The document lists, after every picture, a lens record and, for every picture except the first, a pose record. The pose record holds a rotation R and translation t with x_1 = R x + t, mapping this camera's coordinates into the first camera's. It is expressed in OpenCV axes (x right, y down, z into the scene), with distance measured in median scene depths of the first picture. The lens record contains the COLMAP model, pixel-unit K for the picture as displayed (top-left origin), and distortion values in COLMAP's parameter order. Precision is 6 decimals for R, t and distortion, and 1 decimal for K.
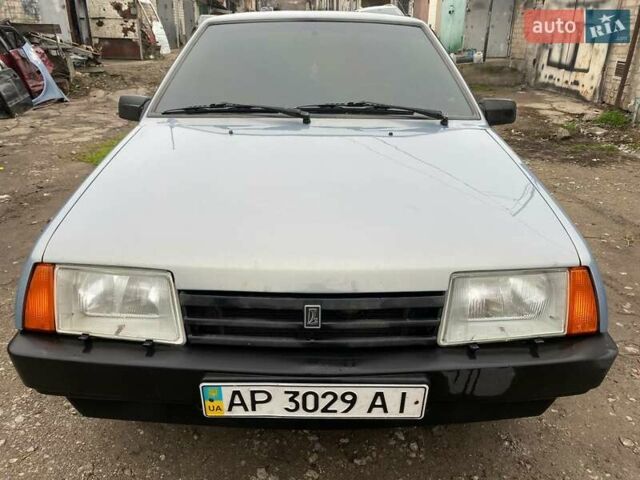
lens RADIAL K [[494.4, 0, 322.7], [0, 494.4, 239.1], [0, 0, 1]] dist [0.003712, 0.003330]
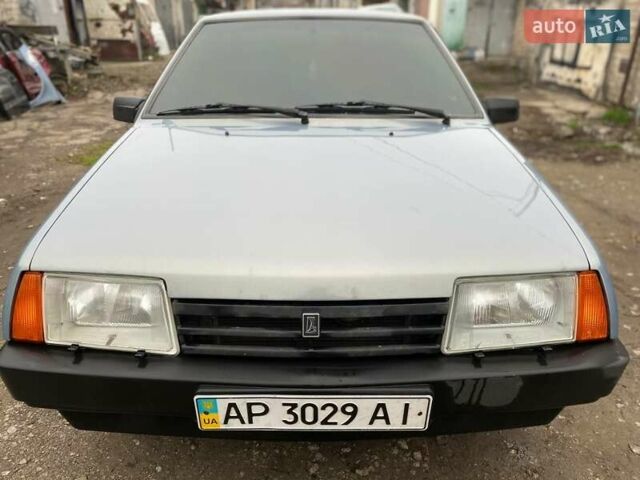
lens RADIAL K [[496.3, 0, 324.7], [0, 496.3, 240.7], [0, 0, 1]] dist [0.004524, 0.000011]
pose [[0.999969, -0.007891, 0.000292, 0.004781], [0.007890, 0.999967, 0.001812, -0.005806], [-0.000306, -0.001810, 0.999998, 0.025875]]
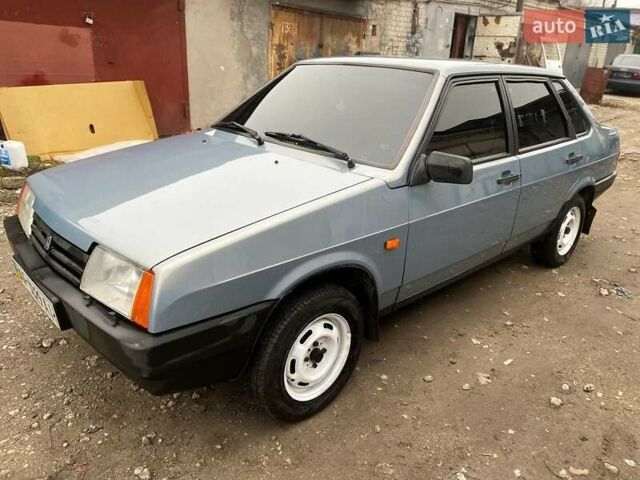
lens RADIAL K [[494.4, 0, 322.7], [0, 494.4, 239.1], [0, 0, 1]] dist [0.003712, 0.003330]
pose [[0.678973, 0.274791, -0.680797, 1.166925], [-0.317564, 0.945998, 0.065122, -0.166984], [0.661928, 0.171981, 0.729571, 0.279322]]
